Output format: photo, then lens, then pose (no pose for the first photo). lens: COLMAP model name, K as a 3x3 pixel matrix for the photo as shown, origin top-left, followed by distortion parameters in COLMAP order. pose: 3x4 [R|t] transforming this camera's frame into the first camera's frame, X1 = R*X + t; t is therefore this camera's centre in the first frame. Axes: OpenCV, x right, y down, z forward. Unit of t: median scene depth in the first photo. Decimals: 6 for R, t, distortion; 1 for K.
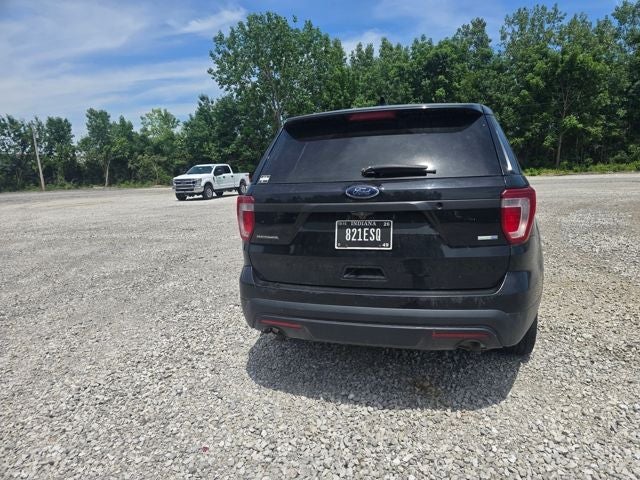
lens RADIAL K [[431.2, 0, 347.4], [0, 431.2, 239.6], [0, 0, 1]] dist [0.057900, -0.044525]
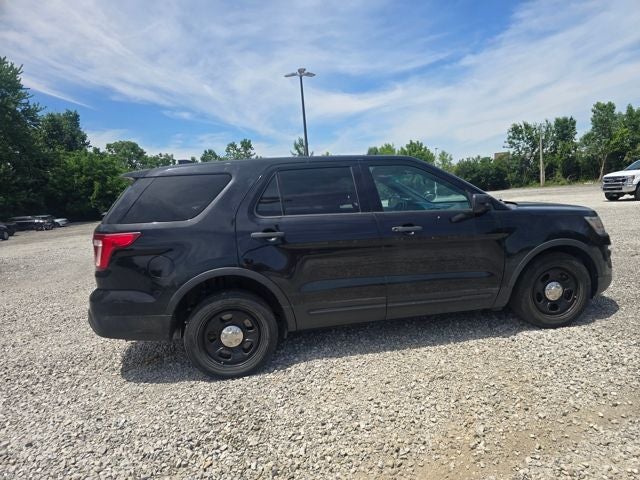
lens RADIAL K [[441.9, 0, 336.3], [0, 441.9, 239.9], [0, 0, 1]] dist [0.059267, -0.054625]
pose [[0.435276, 0.103515, -0.894326, 0.100126], [-0.089268, 0.993435, 0.071539, -0.013074], [0.895860, 0.048696, 0.441659, 0.049000]]
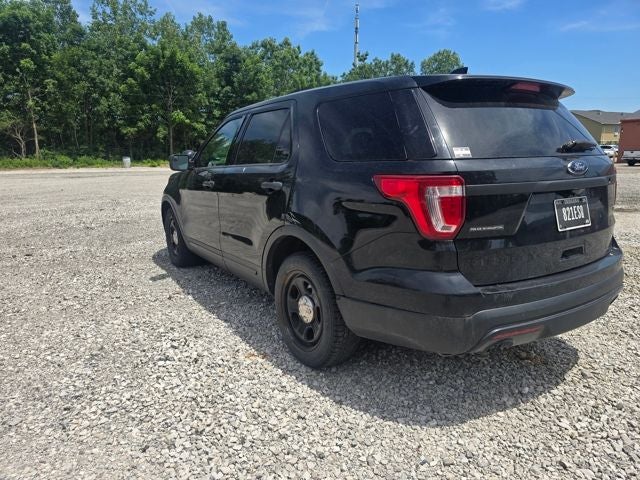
lens RADIAL K [[420.1, 0, 316.8], [0, 420.1, 248.2], [0, 0, 1]] dist [0.058196, -0.041857]
pose [[0.675416, -0.130860, 0.725734, -0.049528], [0.099867, 0.991294, 0.085802, -0.003442], [-0.730644, 0.014525, 0.682604, 0.037644]]
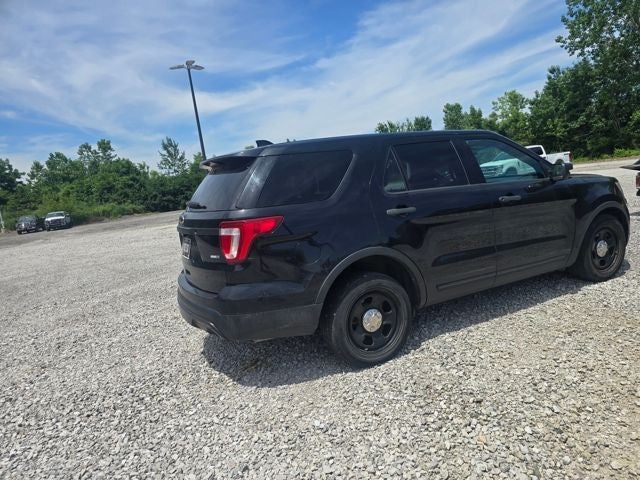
lens RADIAL K [[441.9, 0, 336.3], [0, 441.9, 239.9], [0, 0, 1]] dist [0.059267, -0.054625]
pose [[0.681632, 0.057134, -0.729461, 0.074487], [-0.026230, 0.998214, 0.053674, -0.006602], [0.731225, -0.017452, 0.681913, 0.015510]]
